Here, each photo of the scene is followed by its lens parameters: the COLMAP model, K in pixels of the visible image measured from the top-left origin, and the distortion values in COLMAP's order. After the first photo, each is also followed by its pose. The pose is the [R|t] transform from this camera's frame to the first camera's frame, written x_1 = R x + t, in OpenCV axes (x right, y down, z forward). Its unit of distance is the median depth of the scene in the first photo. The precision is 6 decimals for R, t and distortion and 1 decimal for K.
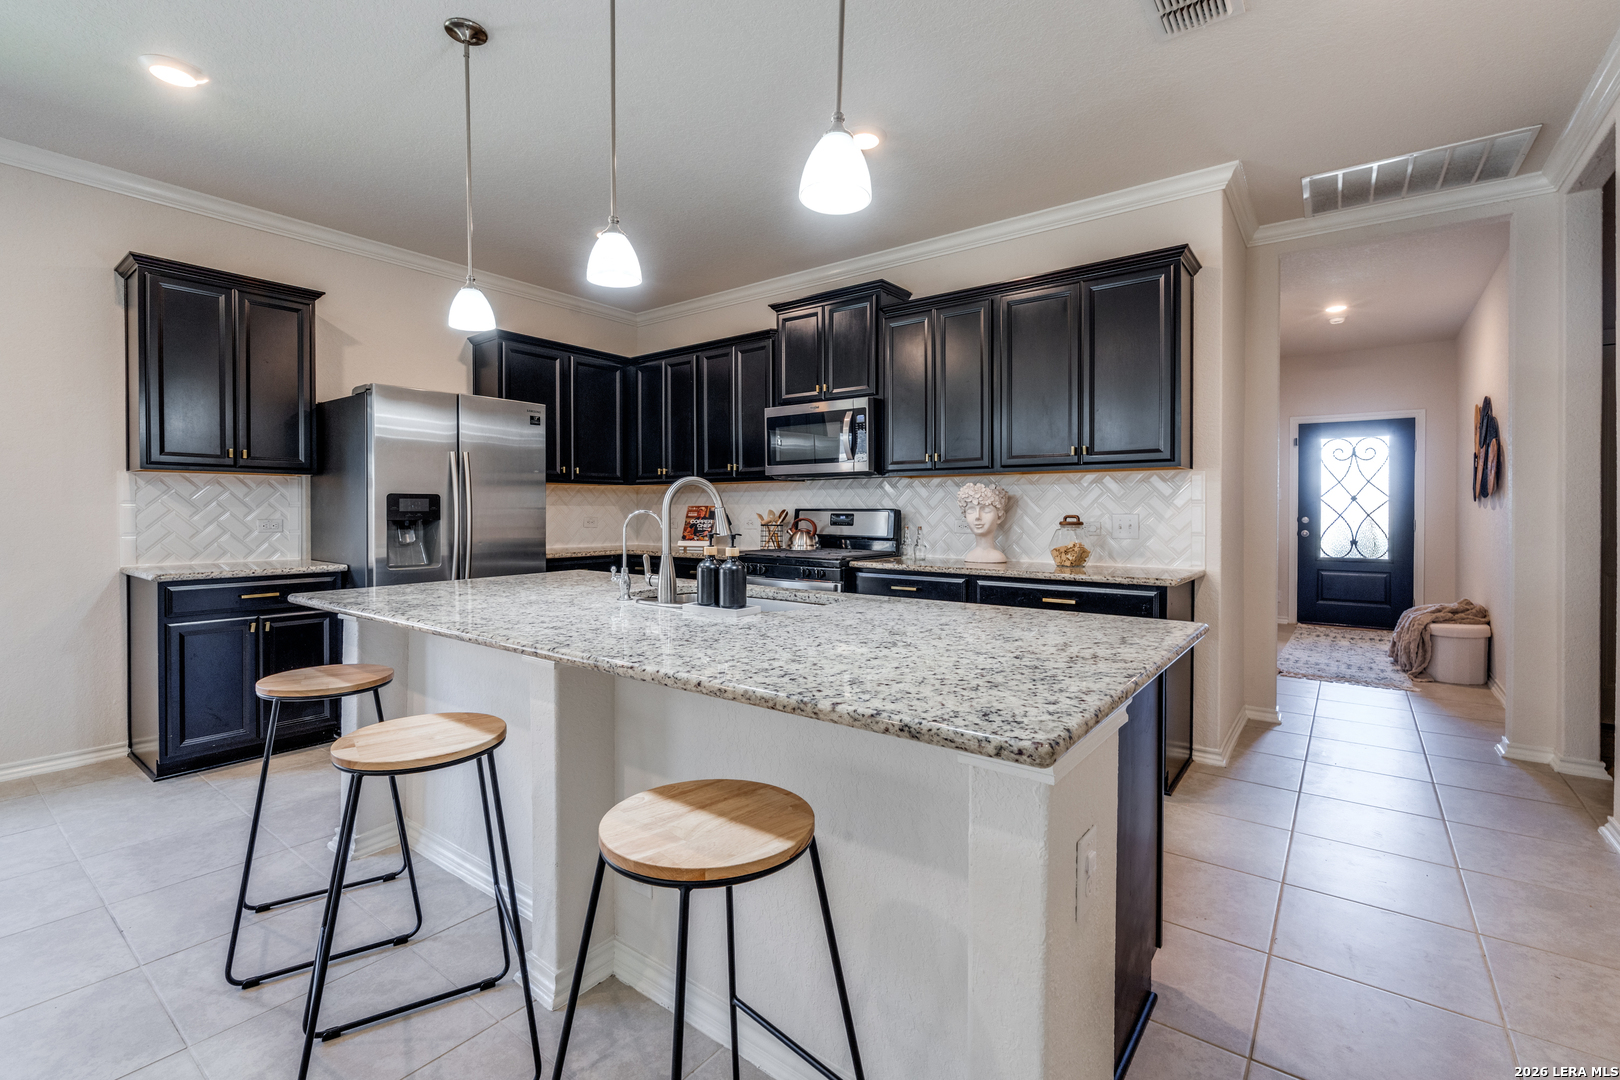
lens RADIAL K [[714.2, 0, 799.3], [0, 714.2, 529.1], [0, 0, 1]] dist [0.000948, -0.000162]
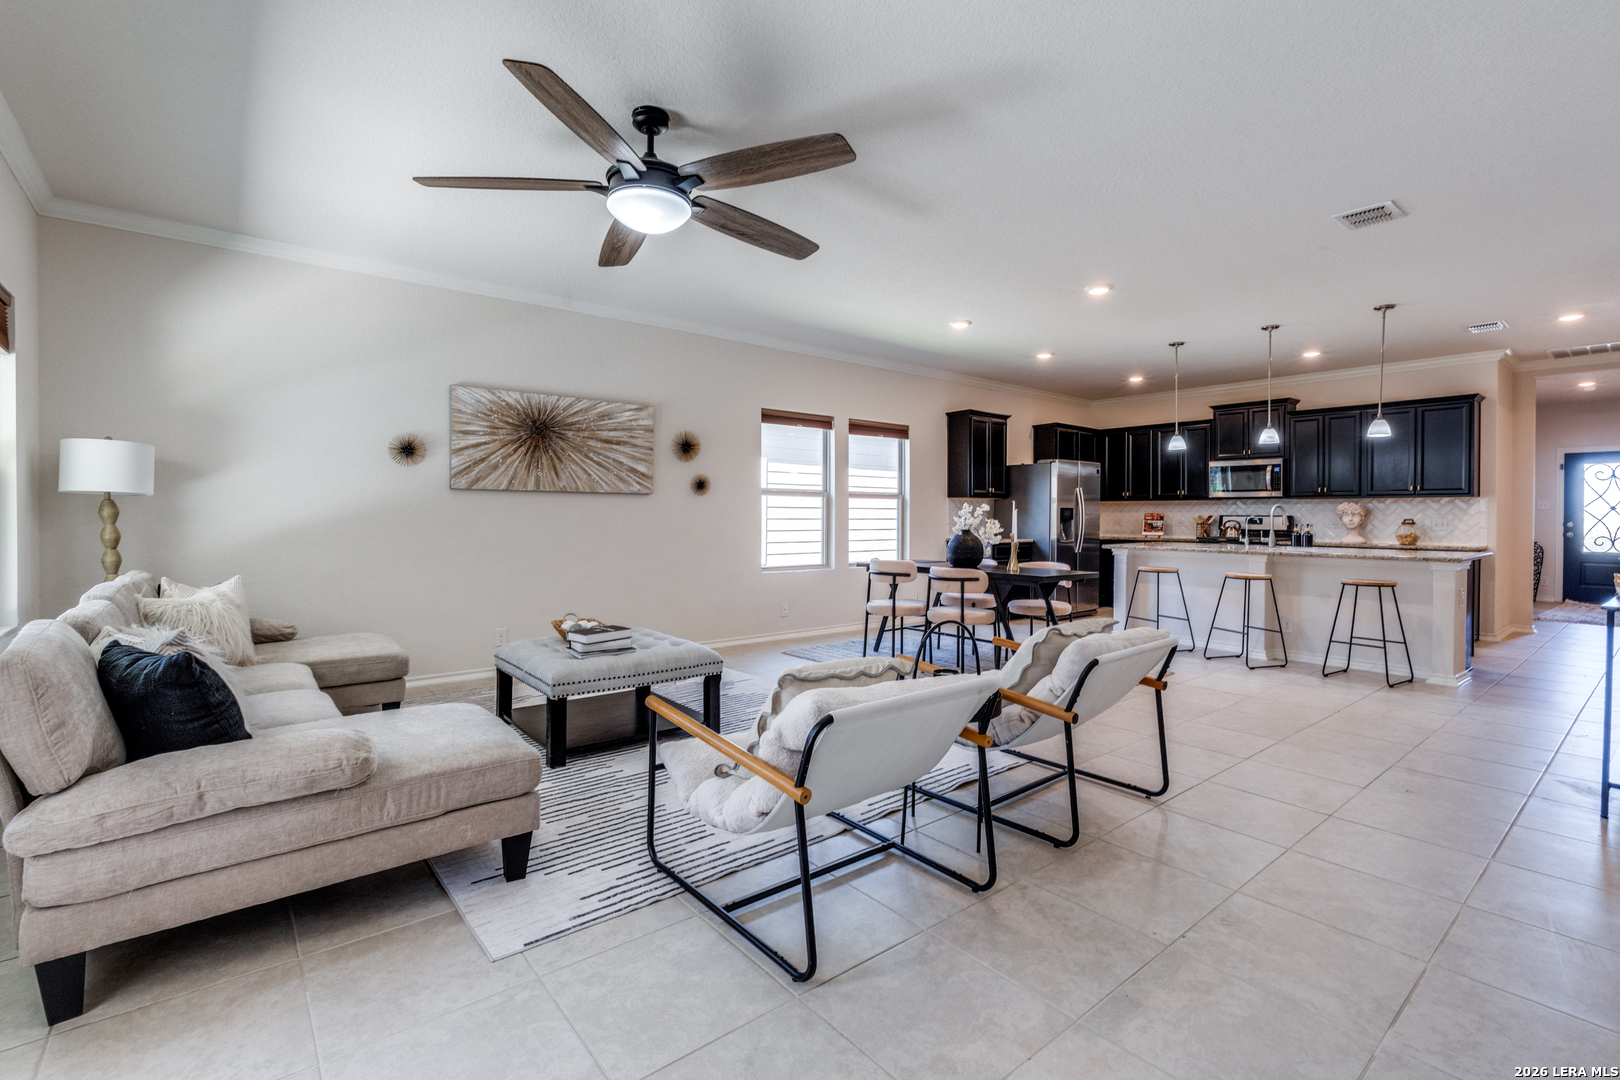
lens RADIAL K [[714.2, 0, 809.2], [0, 714.2, 529.2], [0, 0, 1]] dist [0.000948, -0.000162]
pose [[0.973570, 0.008926, -0.228216, -0.603006], [-0.010327, 0.999934, -0.004944, 0.027606], [0.228157, 0.007170, 0.973598, -1.012078]]
